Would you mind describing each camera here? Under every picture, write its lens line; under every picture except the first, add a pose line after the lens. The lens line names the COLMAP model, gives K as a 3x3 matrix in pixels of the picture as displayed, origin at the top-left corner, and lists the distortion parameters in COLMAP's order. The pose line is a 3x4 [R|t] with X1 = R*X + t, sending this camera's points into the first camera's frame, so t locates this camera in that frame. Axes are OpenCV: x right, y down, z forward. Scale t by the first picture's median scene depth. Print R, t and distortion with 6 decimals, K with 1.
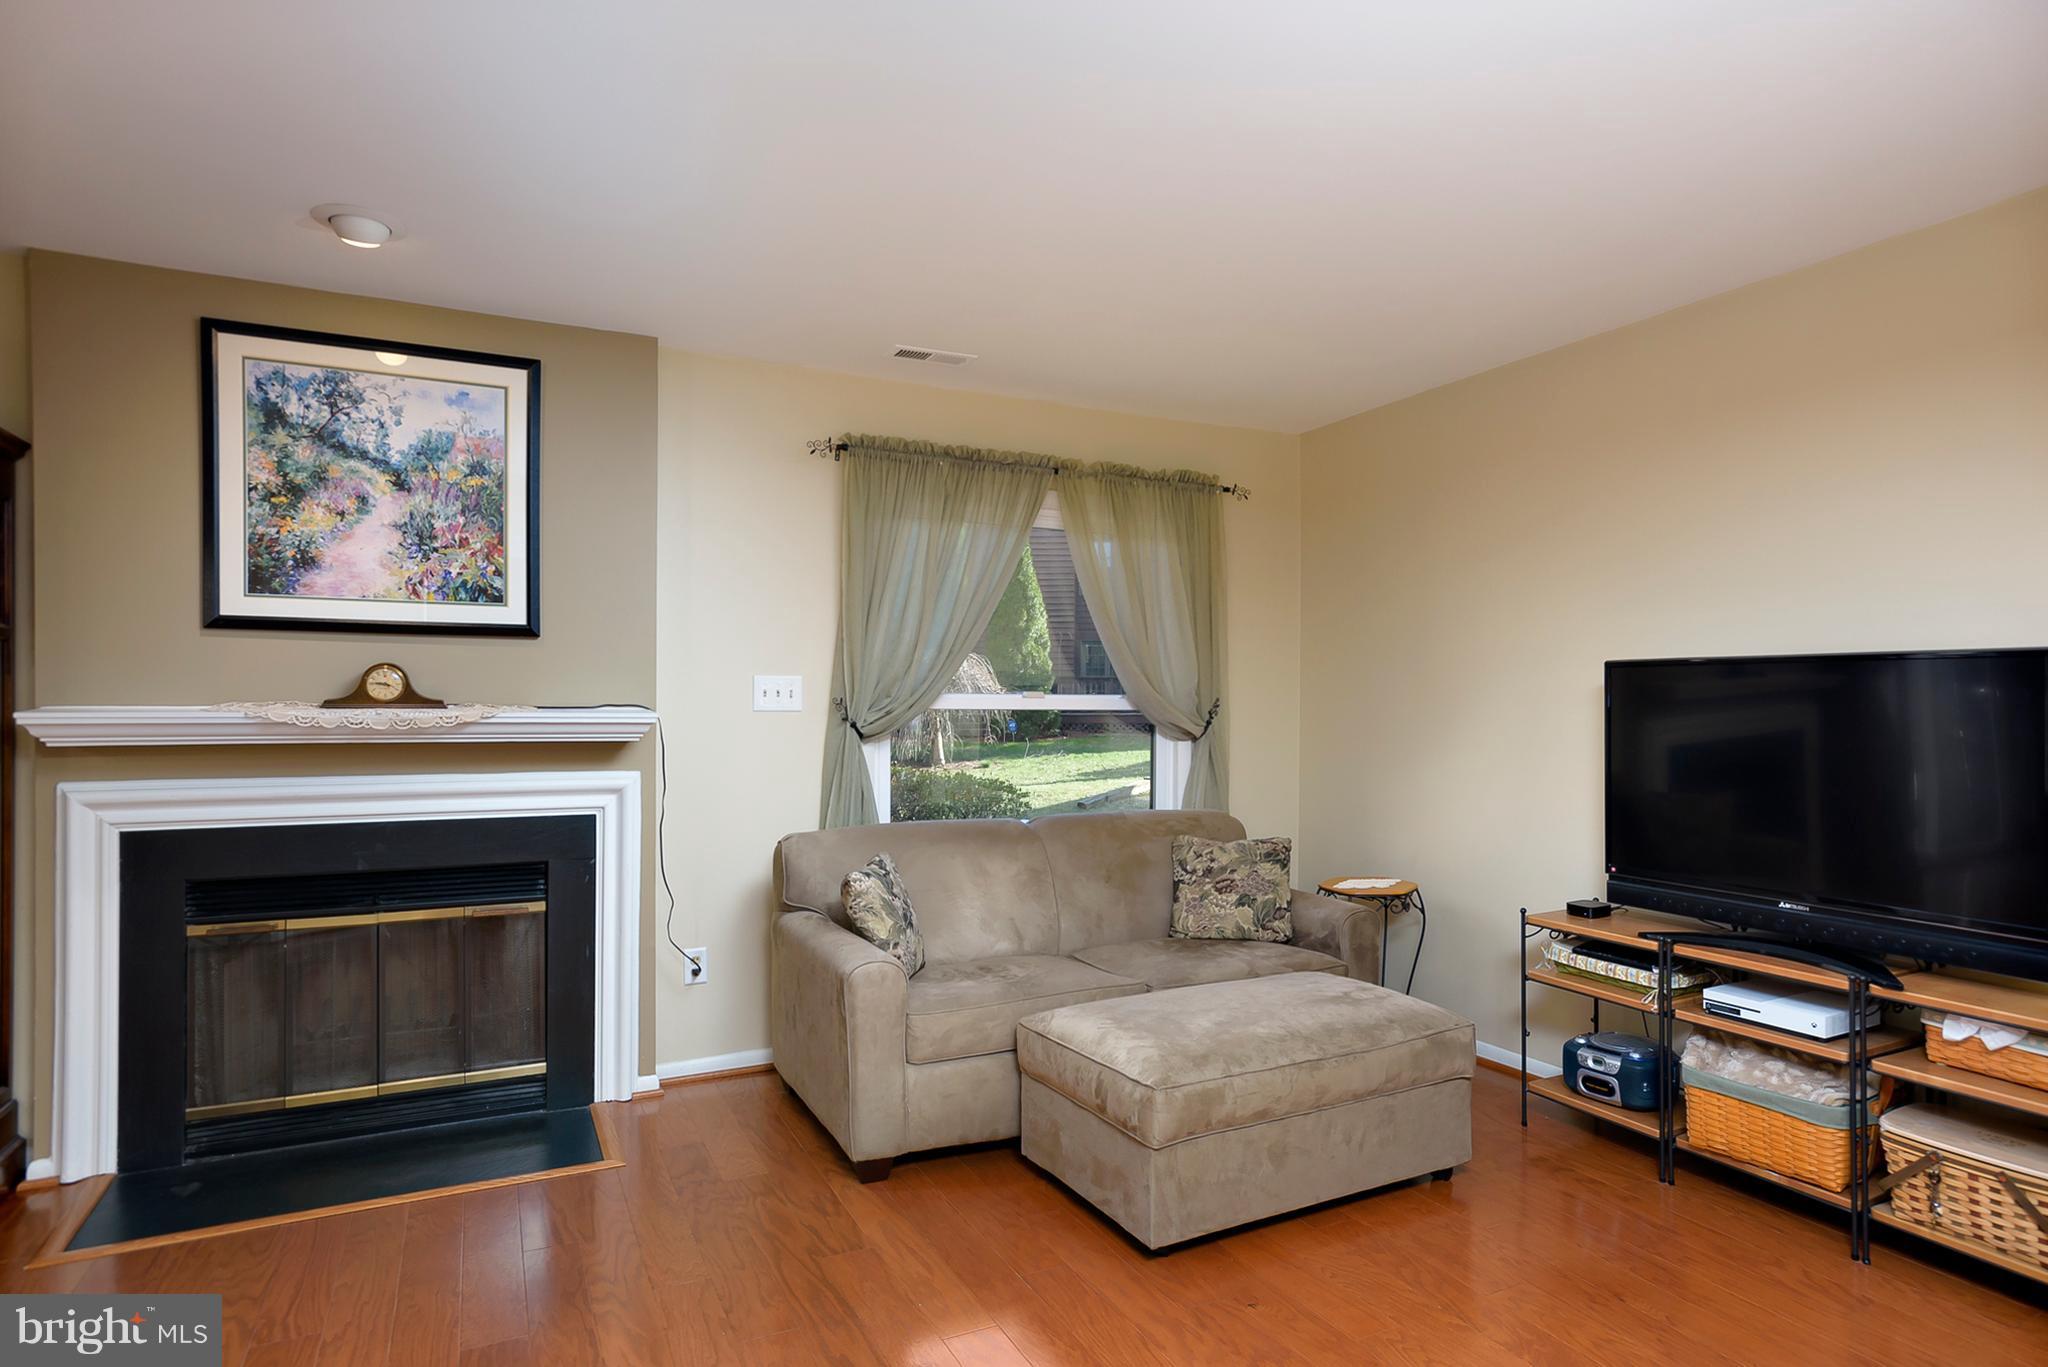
lens RADIAL K [[1155.2, 0, 1034.2], [0, 1155.2, 704.2], [0, 0, 1]] dist [-0.005692, 0.011928]
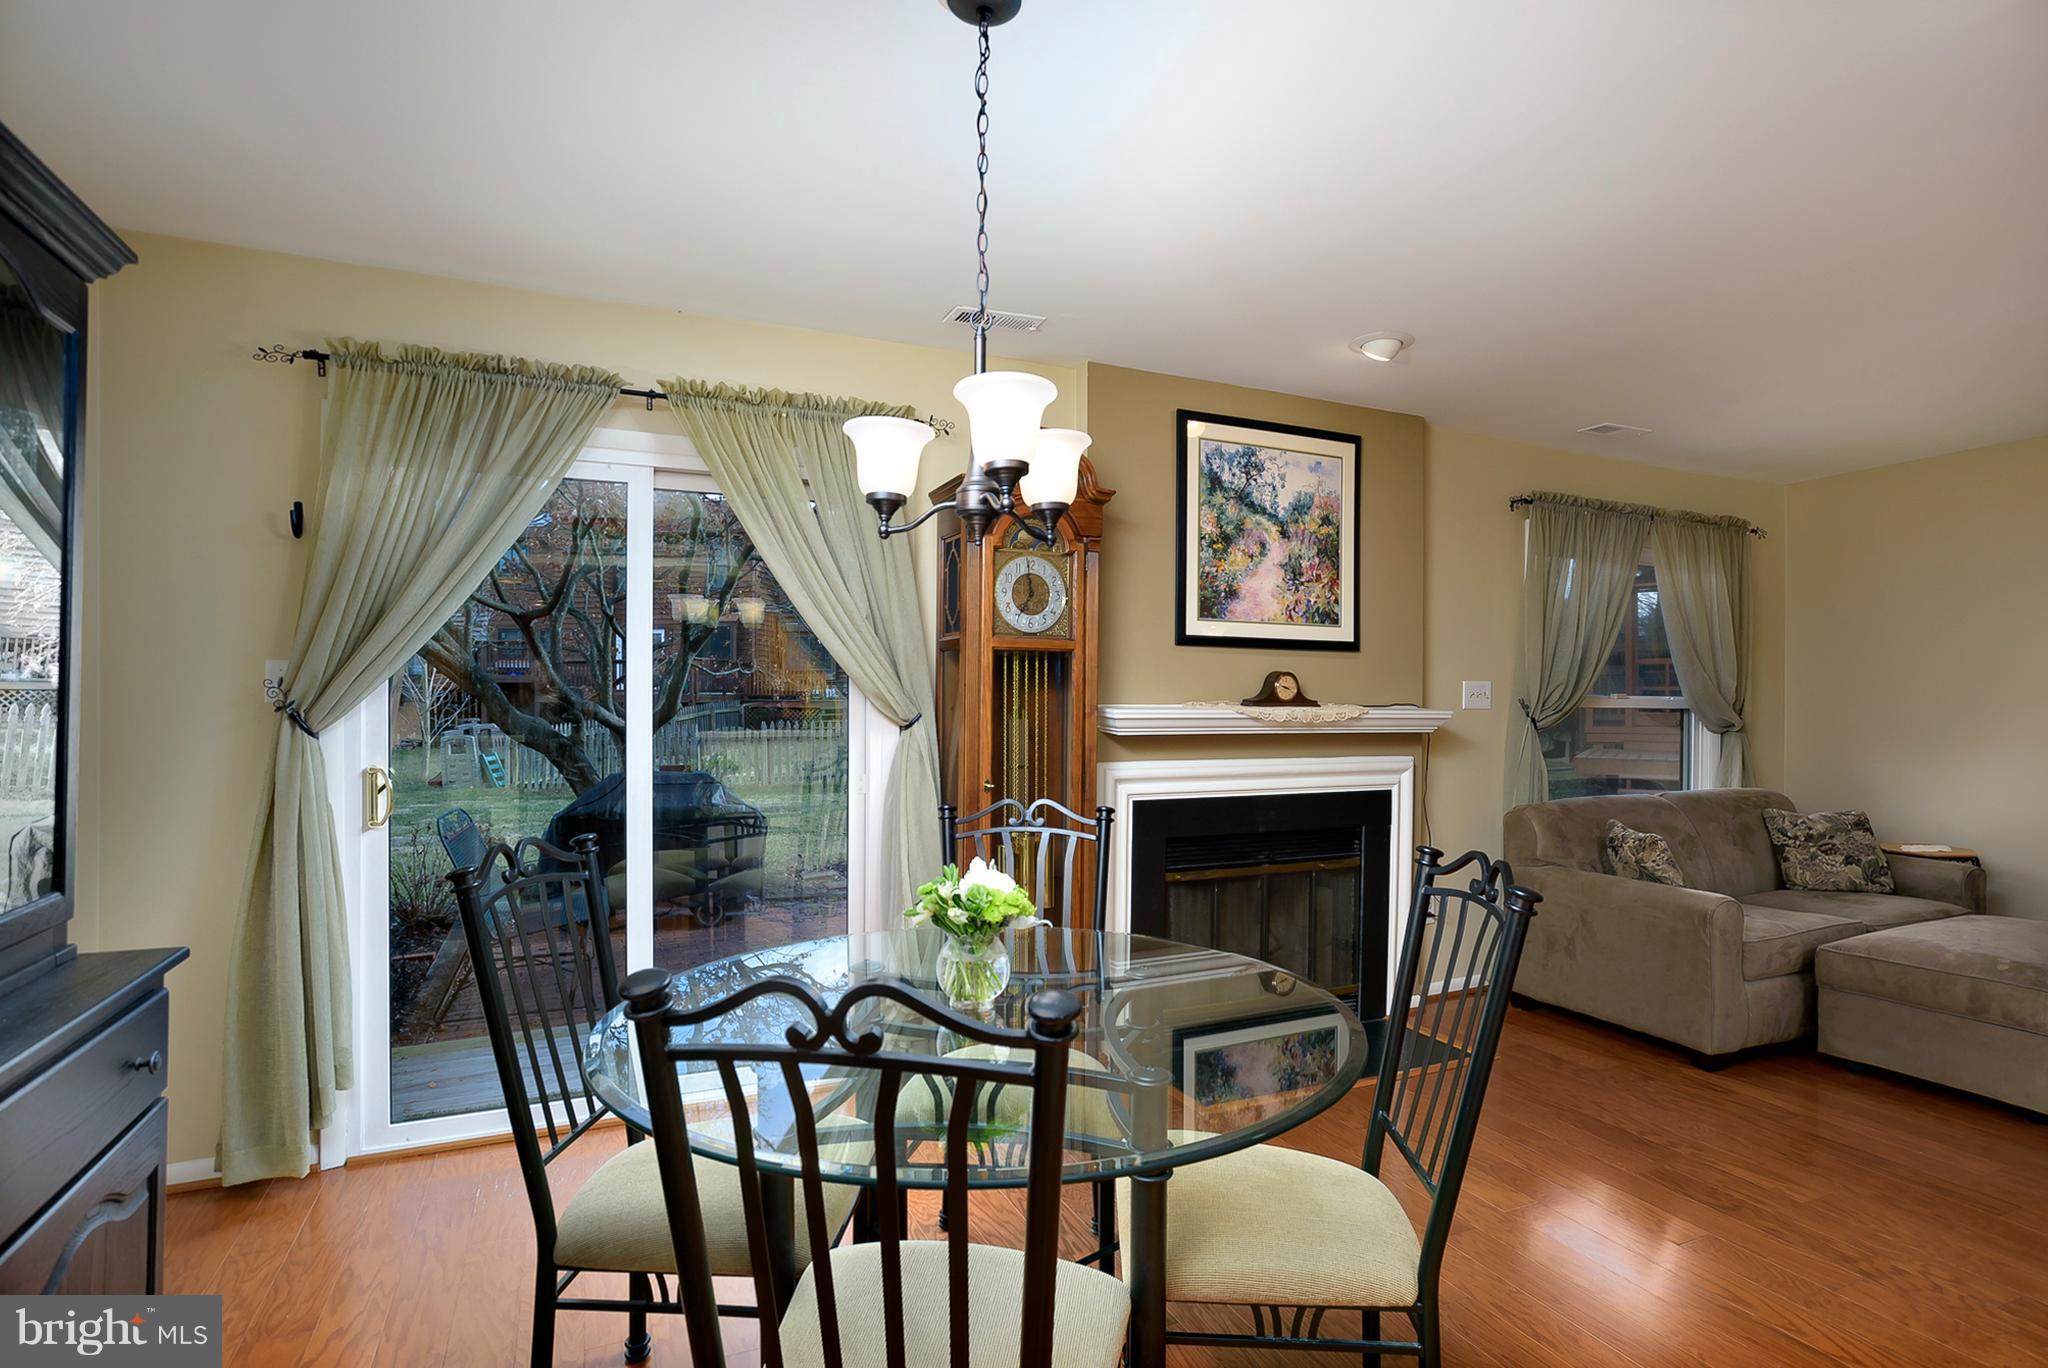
lens RADIAL K [[1048.5, 0, 1034.7], [0, 1048.5, 706.0], [0, 0, 1]] dist [-0.050927, 0.032543]
pose [[0.999402, 0.003153, -0.034447, -0.806691], [-0.003042, 0.999990, 0.003292, 0.000300], [0.034457, -0.003186, 0.999401, -0.184865]]
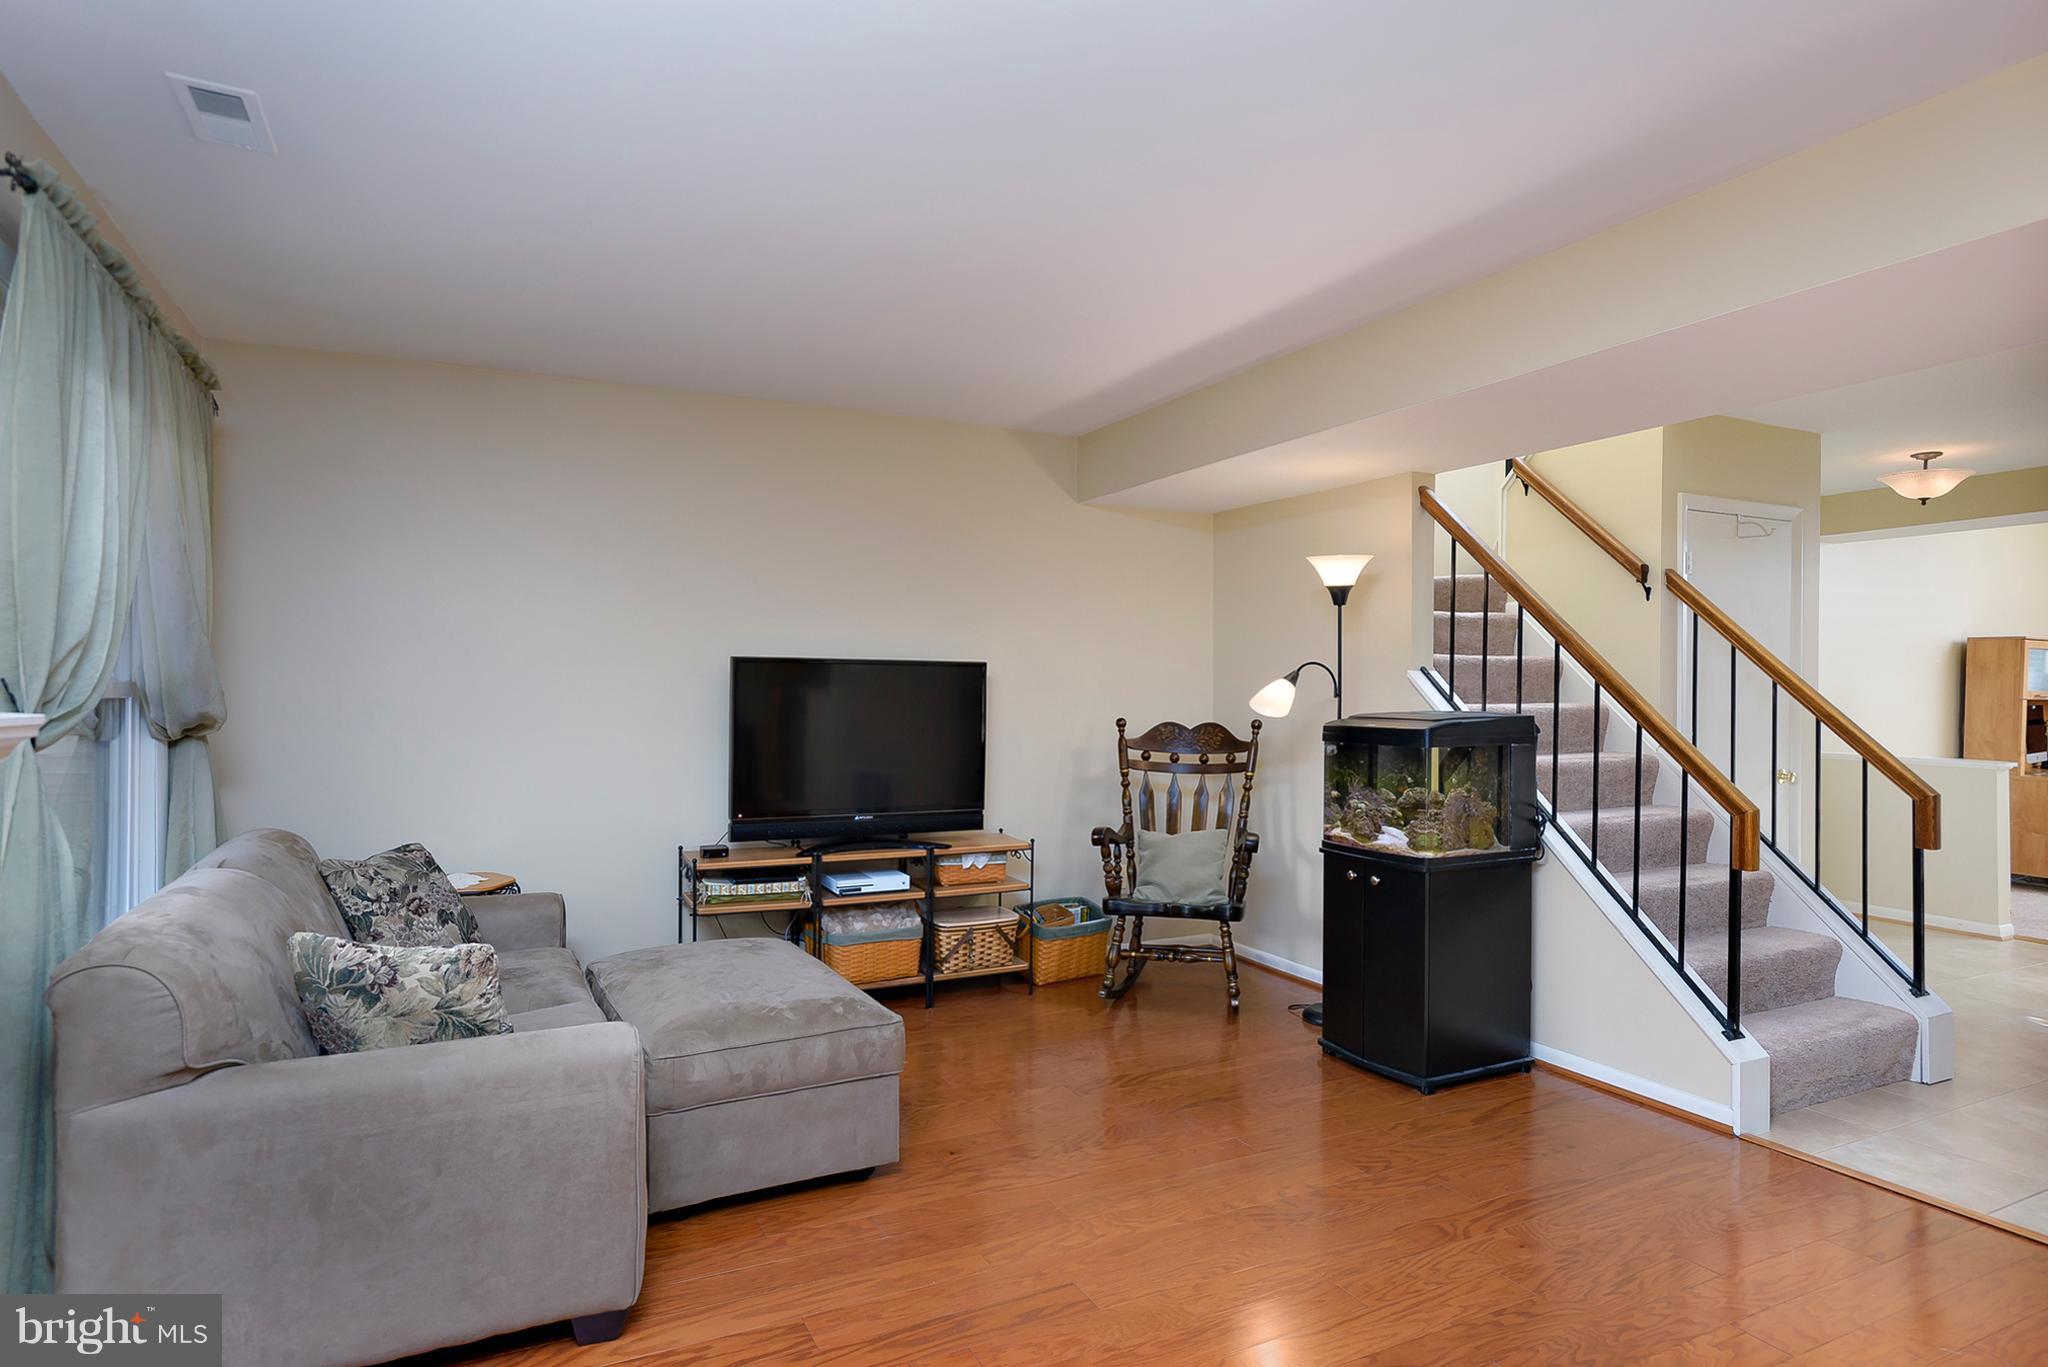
lens RADIAL K [[1155.2, 0, 1034.2], [0, 1155.2, 704.2], [0, 0, 1]] dist [-0.005692, 0.011928]
pose [[-0.006808, -0.013890, 0.999880, -0.824298], [-0.004329, 0.999895, 0.013861, -0.004631], [-0.999967, -0.004234, -0.006868, 0.678821]]
